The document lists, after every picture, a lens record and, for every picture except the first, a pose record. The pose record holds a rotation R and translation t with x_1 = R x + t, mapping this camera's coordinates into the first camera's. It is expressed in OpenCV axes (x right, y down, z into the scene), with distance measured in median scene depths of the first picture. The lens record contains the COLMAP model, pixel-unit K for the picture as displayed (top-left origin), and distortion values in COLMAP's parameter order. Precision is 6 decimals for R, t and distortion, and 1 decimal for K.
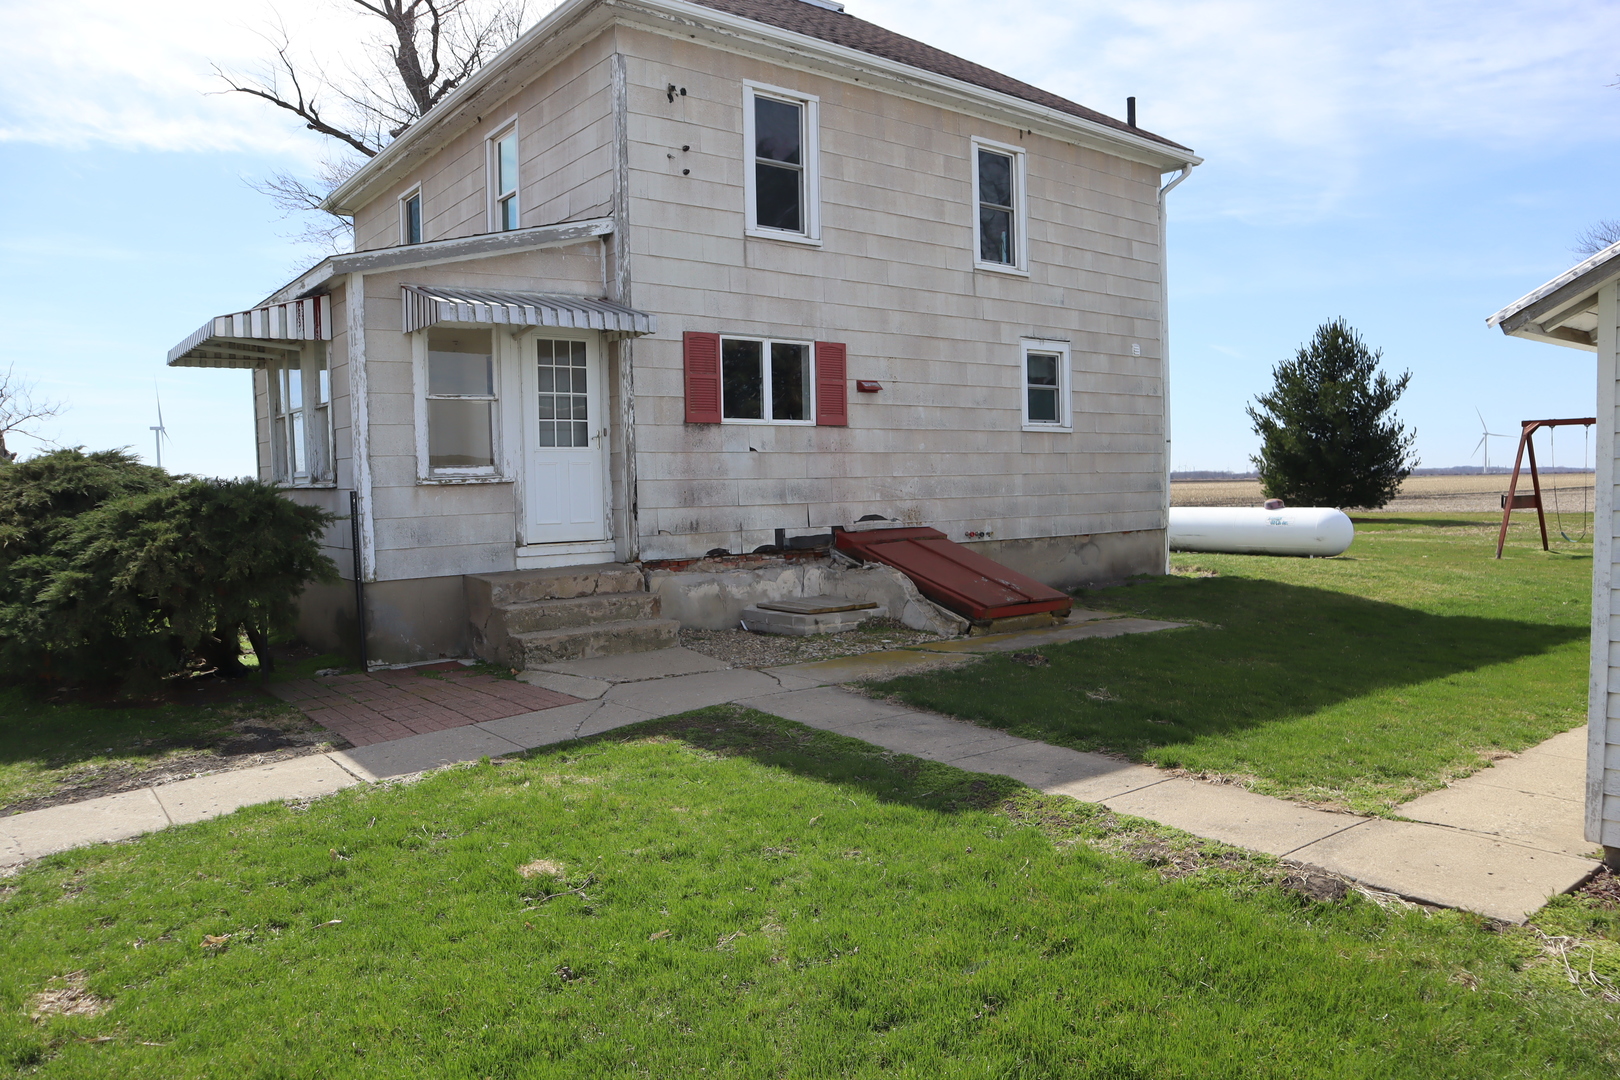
lens RADIAL K [[1120.8, 0, 809.2], [0, 1120.8, 535.6], [0, 0, 1]] dist [-0.071027, 0.000438]
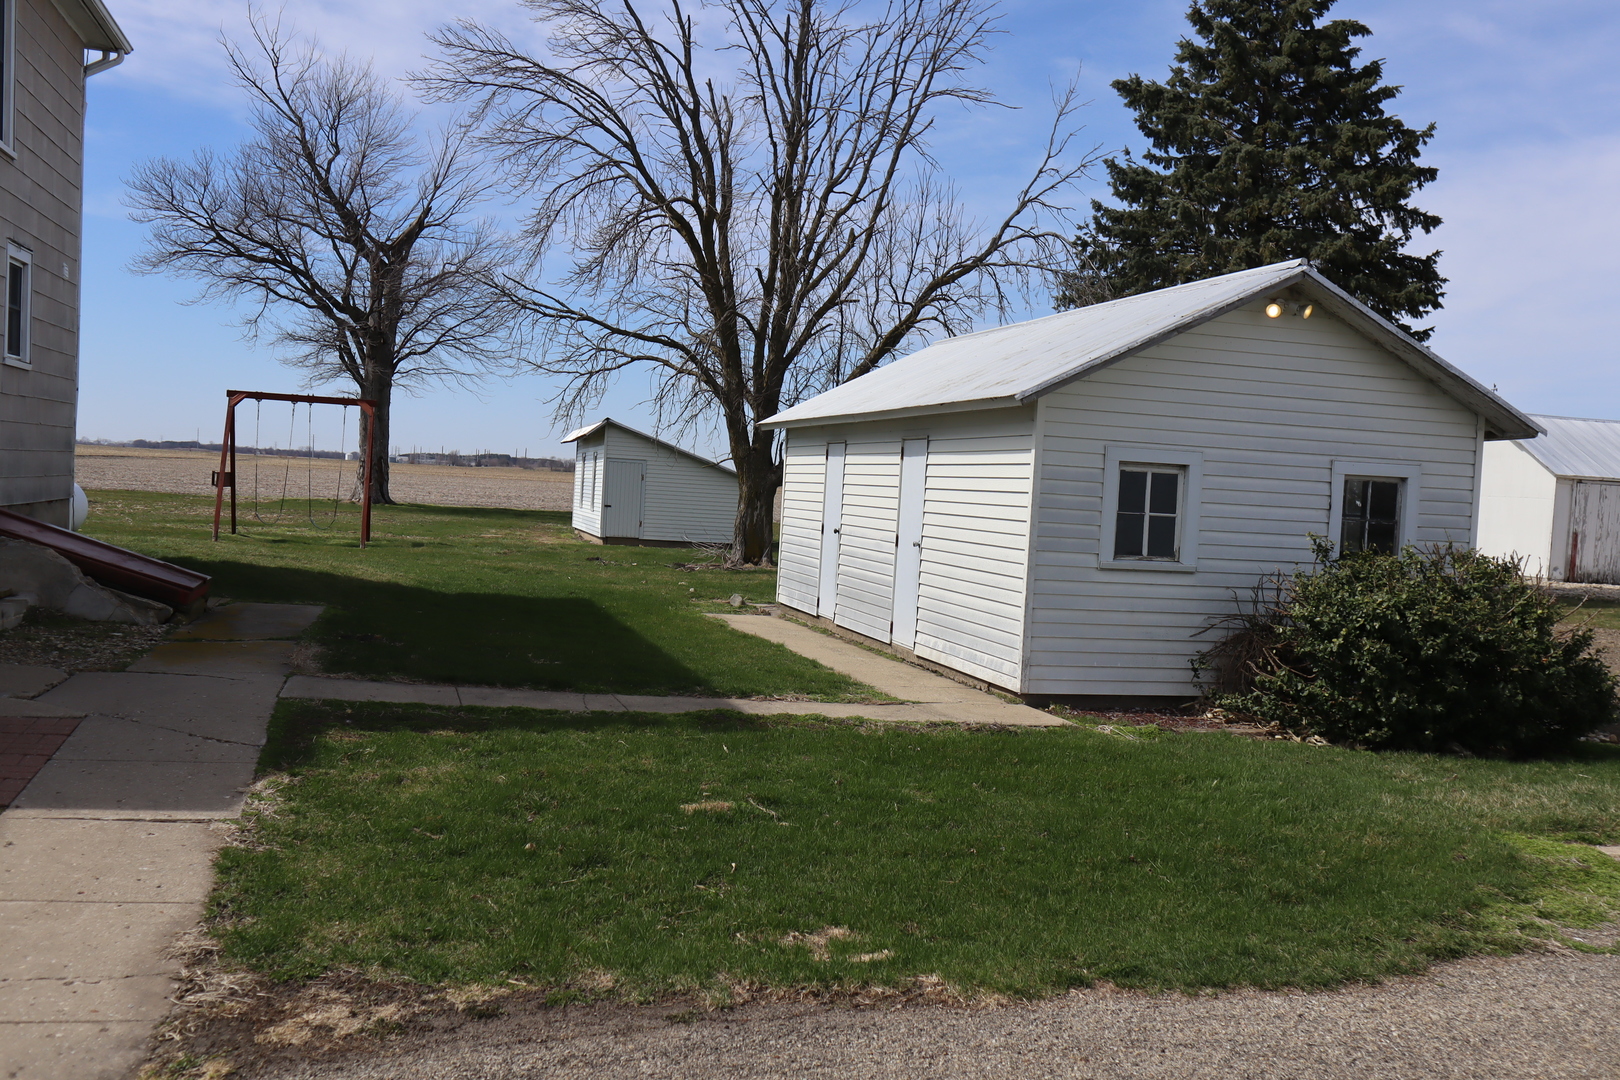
lens RADIAL K [[1496.2, 0, 808.5], [0, 1496.2, 544.6], [0, 0, 1]] dist [0.010610, 0.000000]
pose [[0.385897, -0.000080, 0.922542, -0.469871], [-0.014605, 0.999874, 0.006196, 0.011995], [-0.922426, -0.015865, 0.385847, 0.106658]]
